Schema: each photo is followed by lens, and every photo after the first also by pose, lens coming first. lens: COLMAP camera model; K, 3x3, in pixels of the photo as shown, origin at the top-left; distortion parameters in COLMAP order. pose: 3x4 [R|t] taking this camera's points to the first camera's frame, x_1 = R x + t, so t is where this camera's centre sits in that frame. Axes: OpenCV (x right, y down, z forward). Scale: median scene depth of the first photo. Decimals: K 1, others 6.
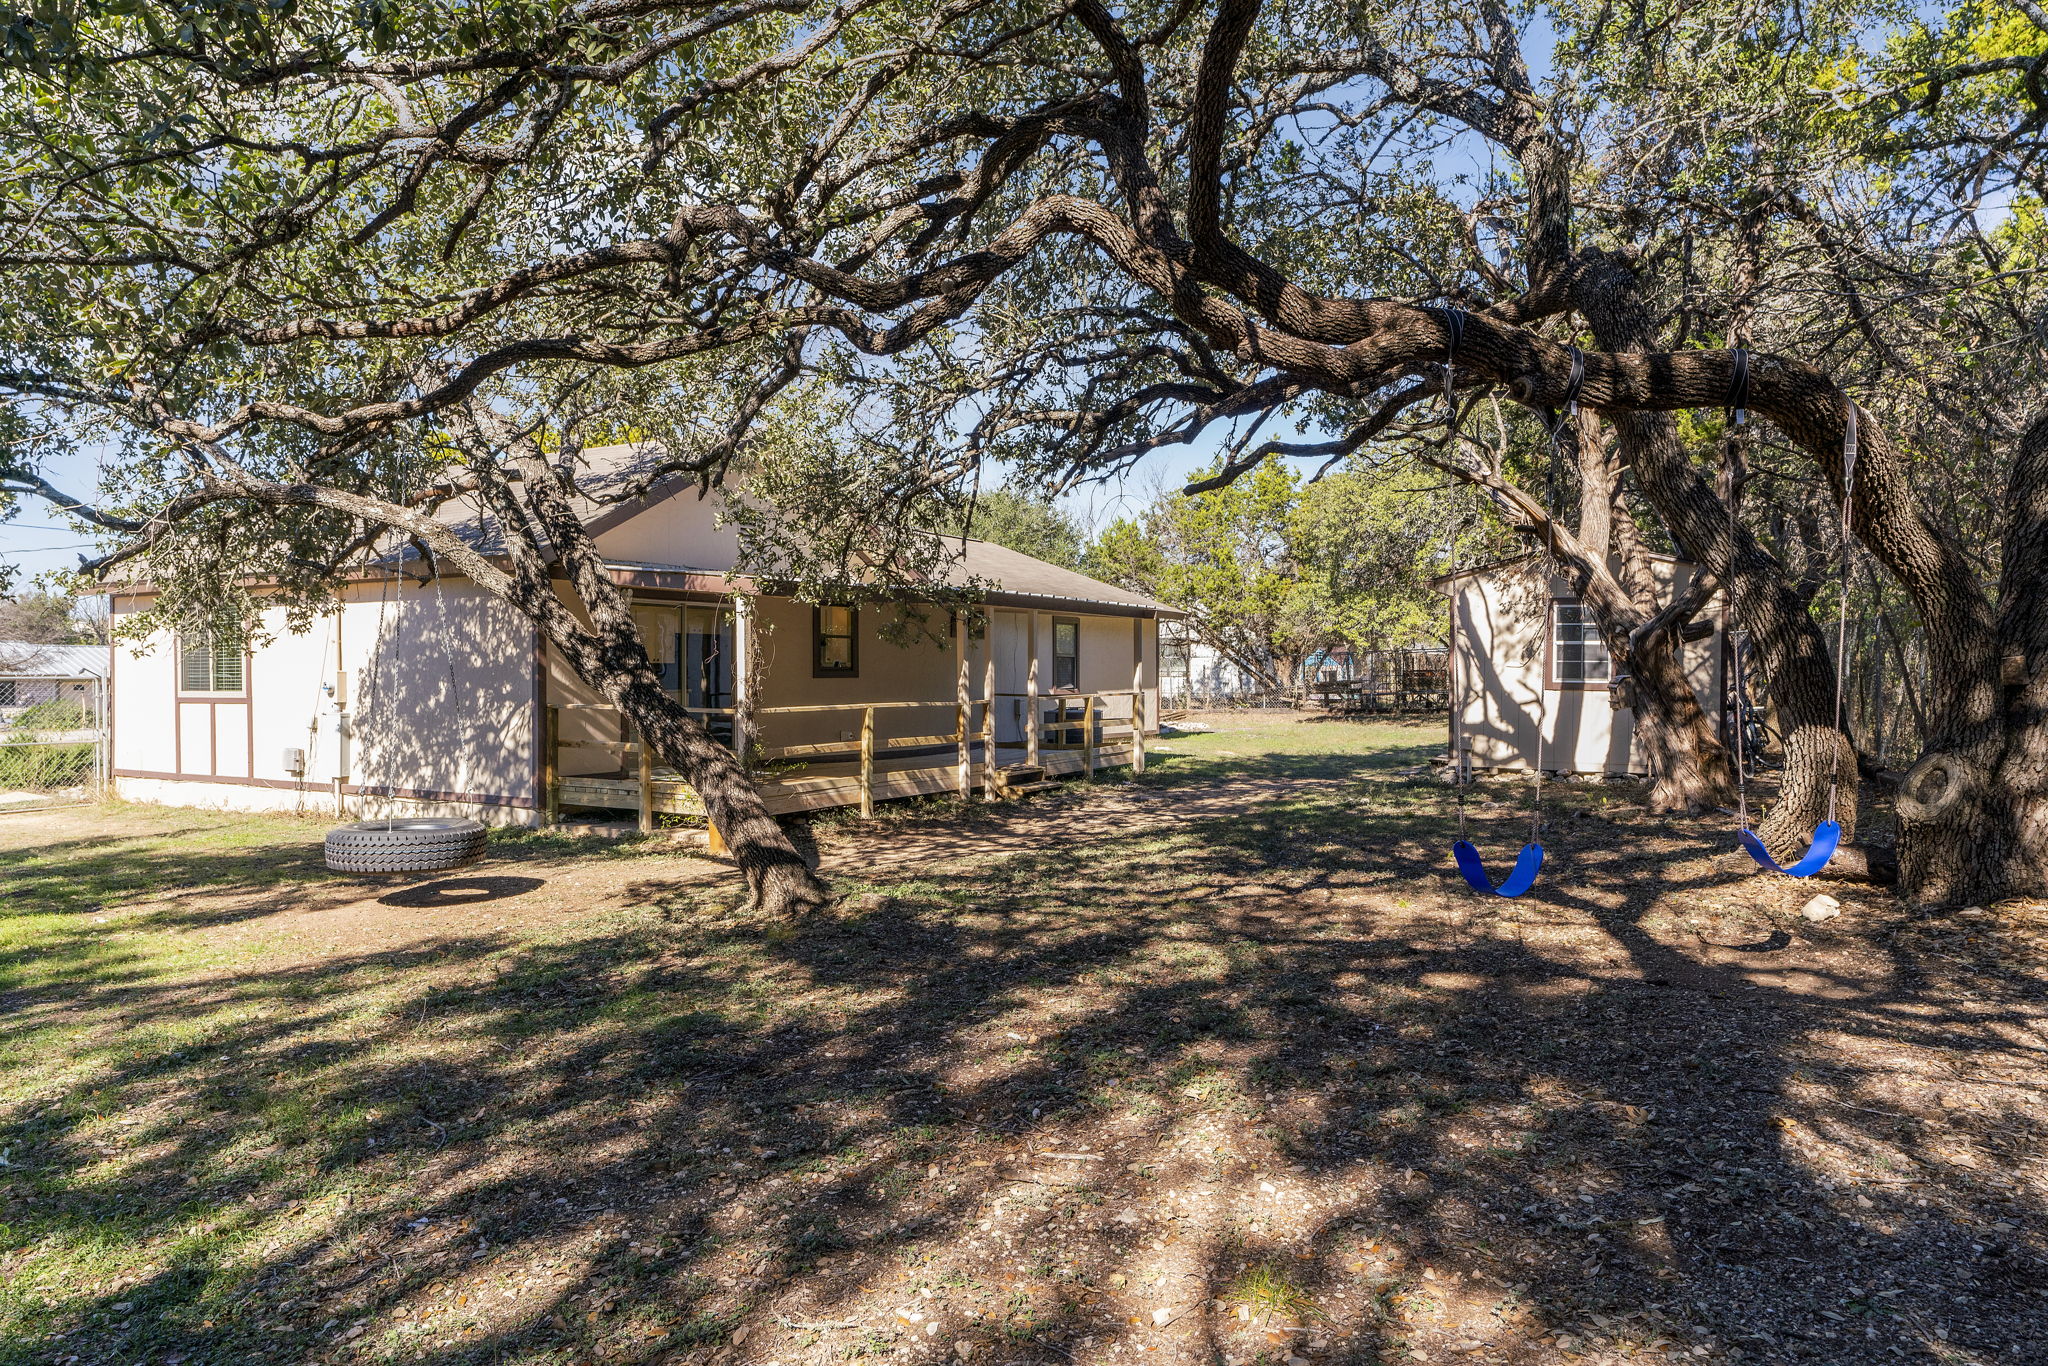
lens RADIAL K [[1355.3, 0, 1024.0], [0, 1355.3, 683.0], [0, 0, 1]] dist [0.003745, 0.003322]
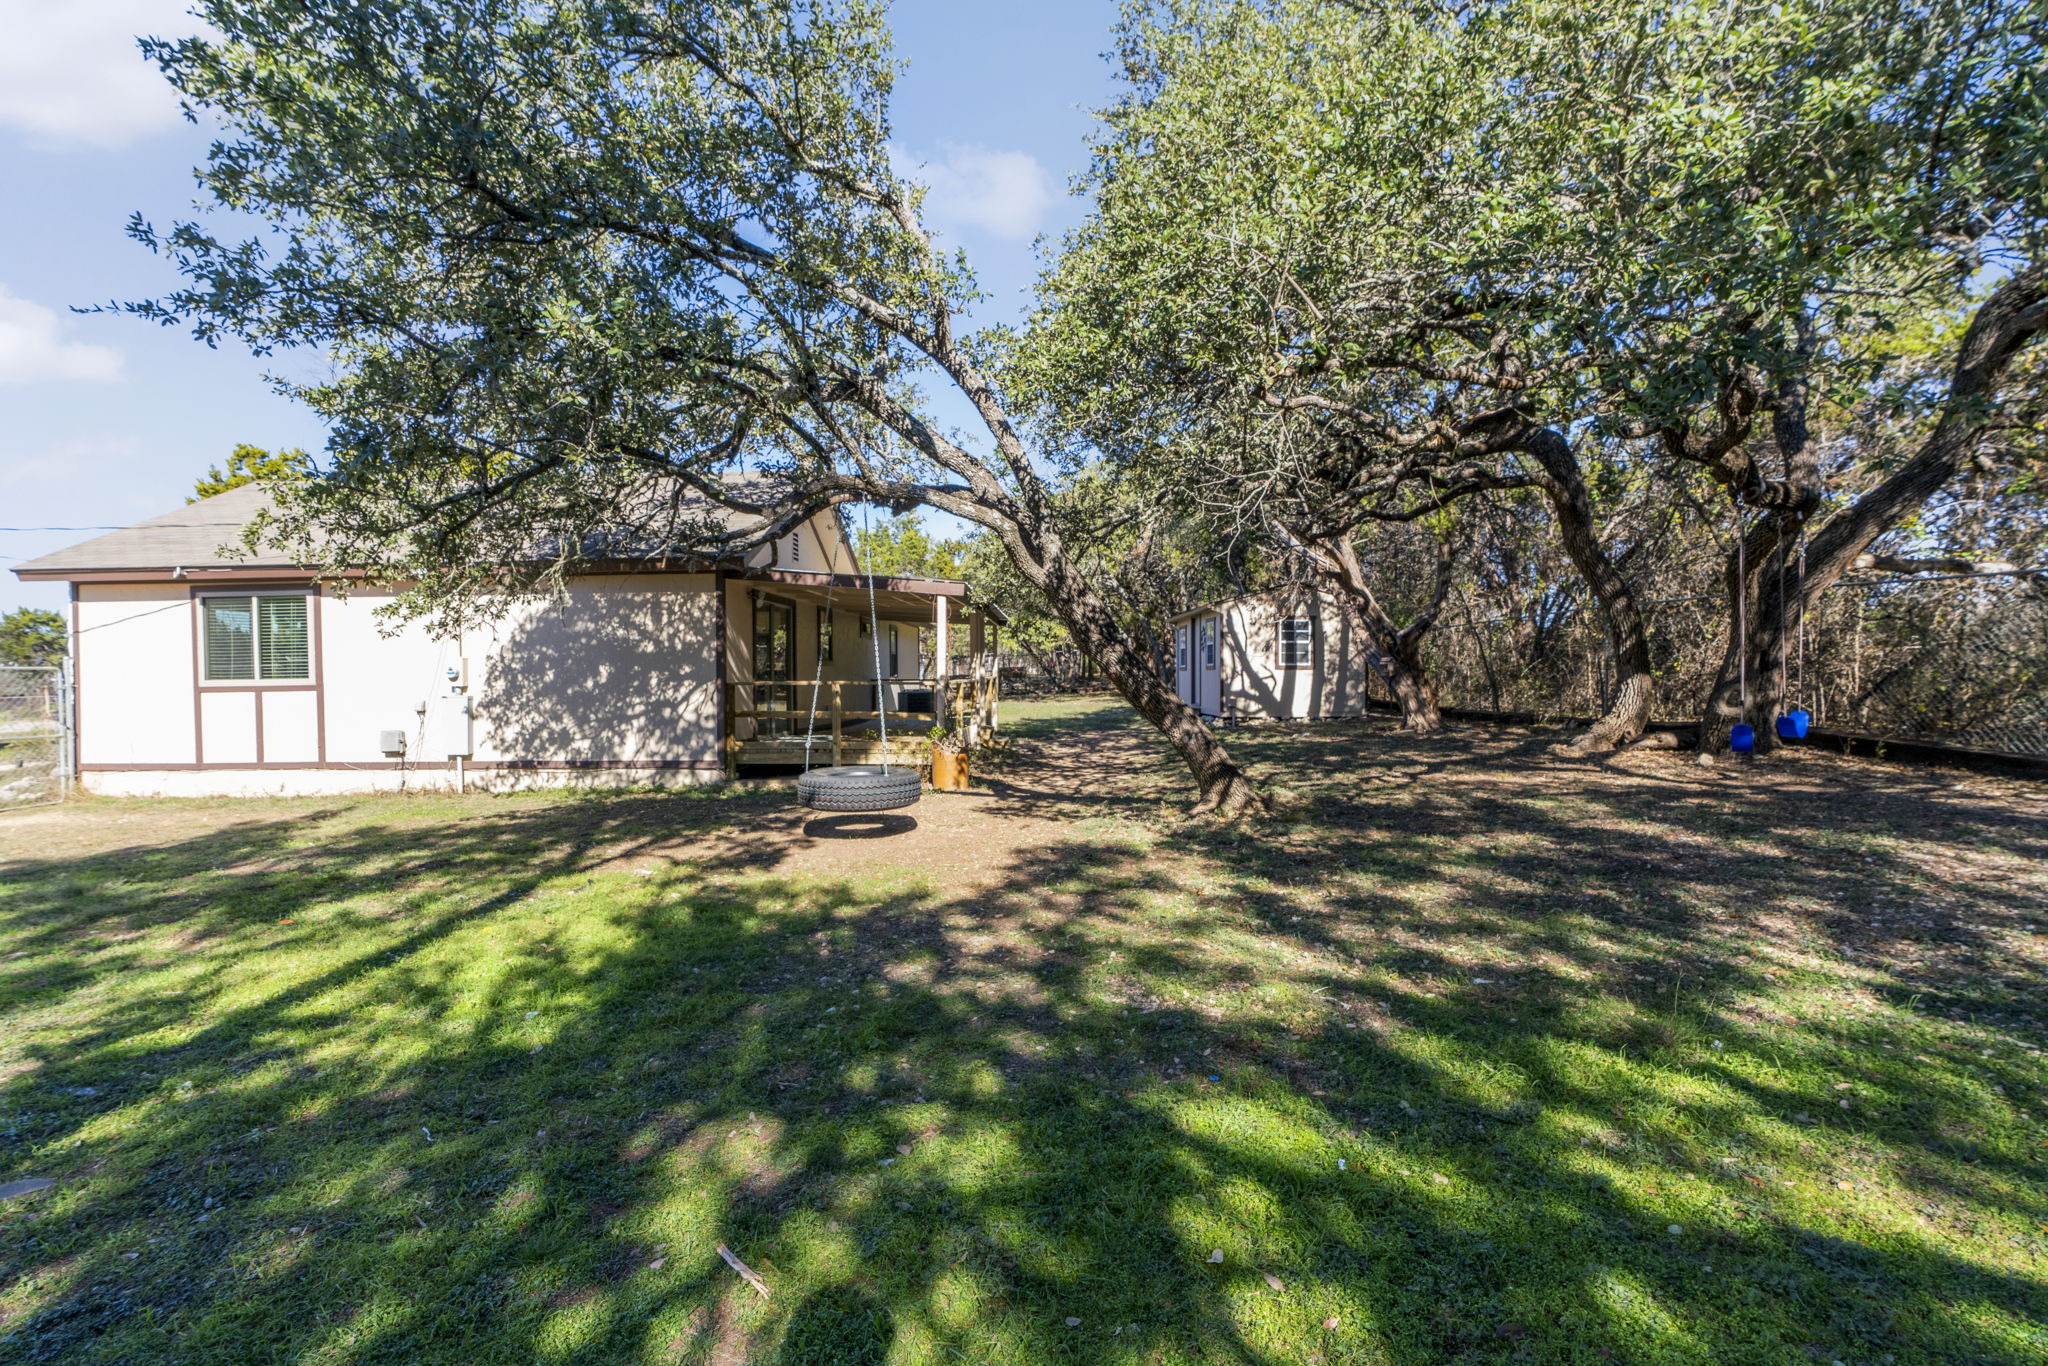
lens RADIAL K [[937.9, 0, 1010.2], [0, 937.9, 688.1], [0, 0, 1]] dist [-0.006722, 0.000592]
pose [[0.878339, -0.013975, 0.477834, -0.481544], [0.012847, 0.999902, 0.005628, 0.017339], [-0.477865, 0.001196, 0.878432, 0.129473]]
